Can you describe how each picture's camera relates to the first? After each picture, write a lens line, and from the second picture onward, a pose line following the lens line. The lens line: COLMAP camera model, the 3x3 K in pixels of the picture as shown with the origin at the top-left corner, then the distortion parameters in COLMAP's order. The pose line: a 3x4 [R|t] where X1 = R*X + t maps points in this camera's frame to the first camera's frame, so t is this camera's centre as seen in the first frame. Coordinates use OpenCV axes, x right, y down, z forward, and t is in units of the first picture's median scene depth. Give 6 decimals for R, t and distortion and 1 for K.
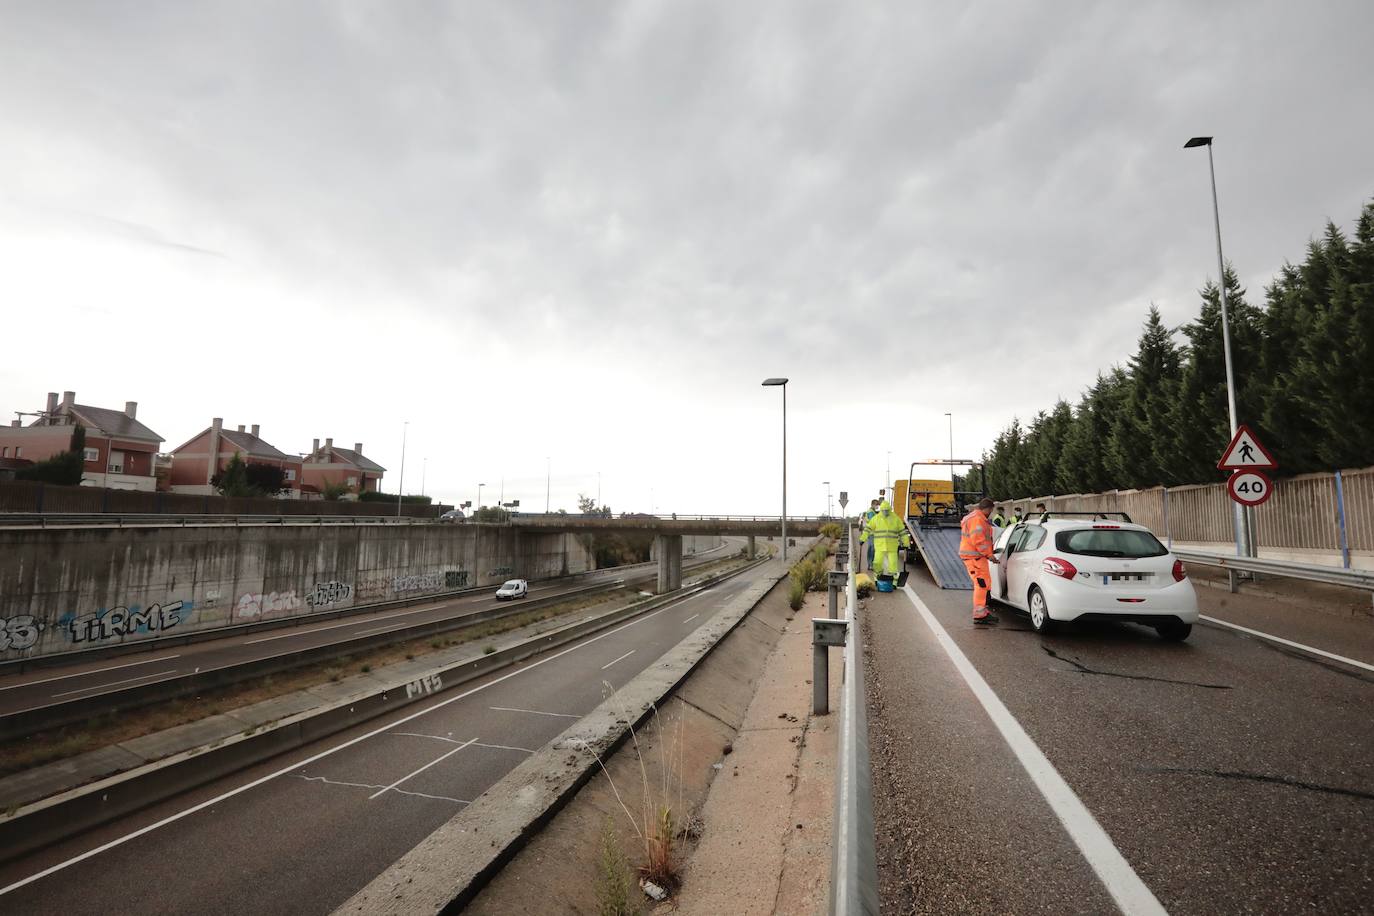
lens RADIAL K [[647.1, 0, 676.1], [0, 647.1, 461.1], [0, 0, 1]] dist [-0.043444, 0.017584]
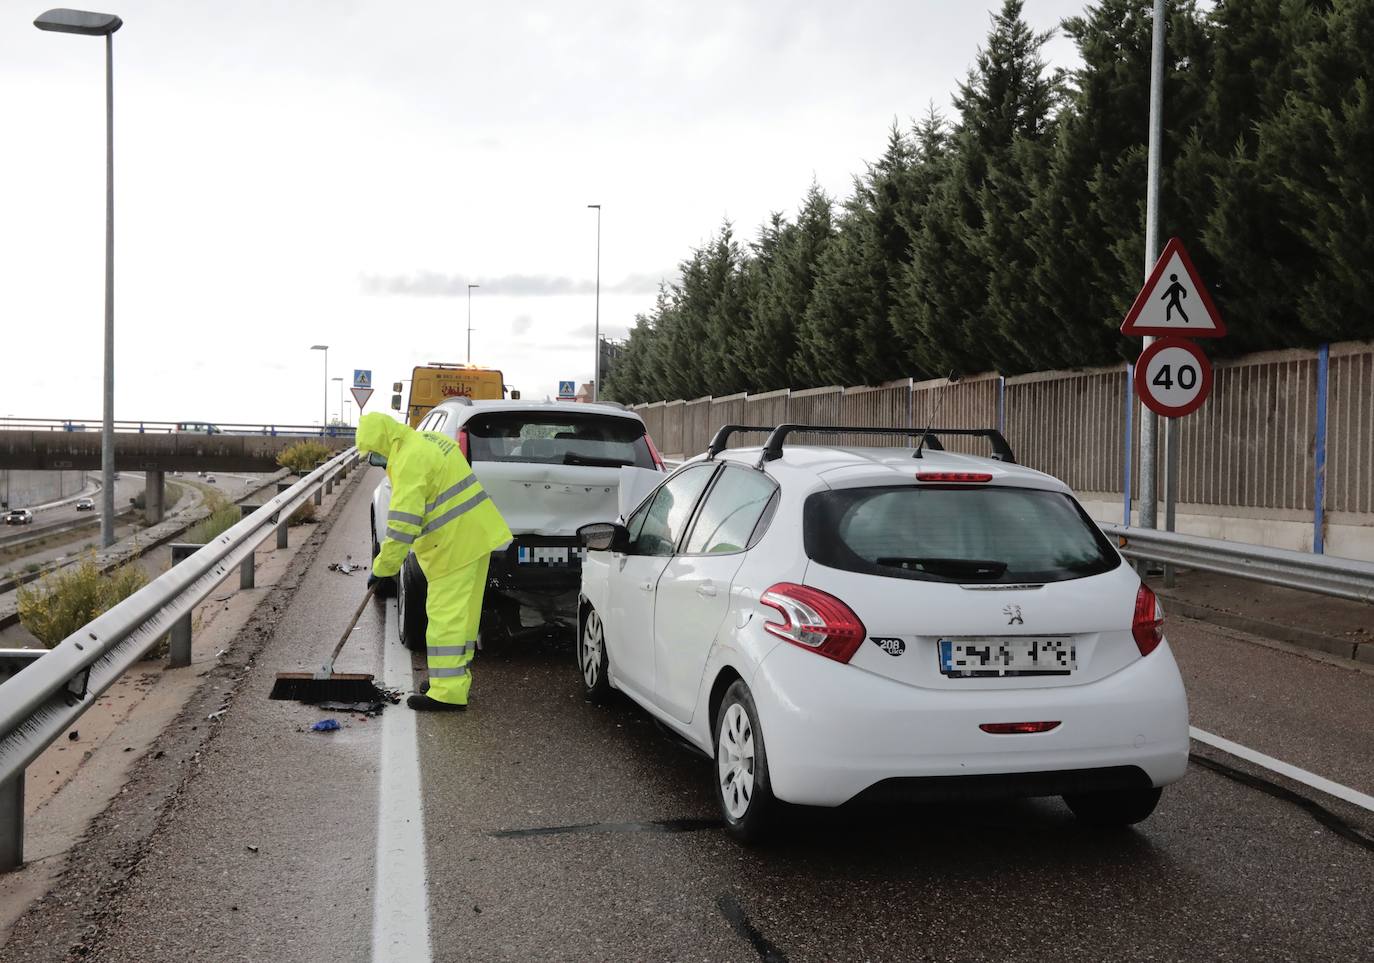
lens RADIAL K [[1471.4, 0, 684.2], [0, 1471.4, 496.2], [0, 0, 1]] dist [-0.013698, 0.170182]
pose [[0.894612, -0.009285, 0.446747, 0.103205], [-0.050094, 0.991398, 0.120918, 0.014238], [-0.444027, -0.130554, 0.886451, 0.180979]]
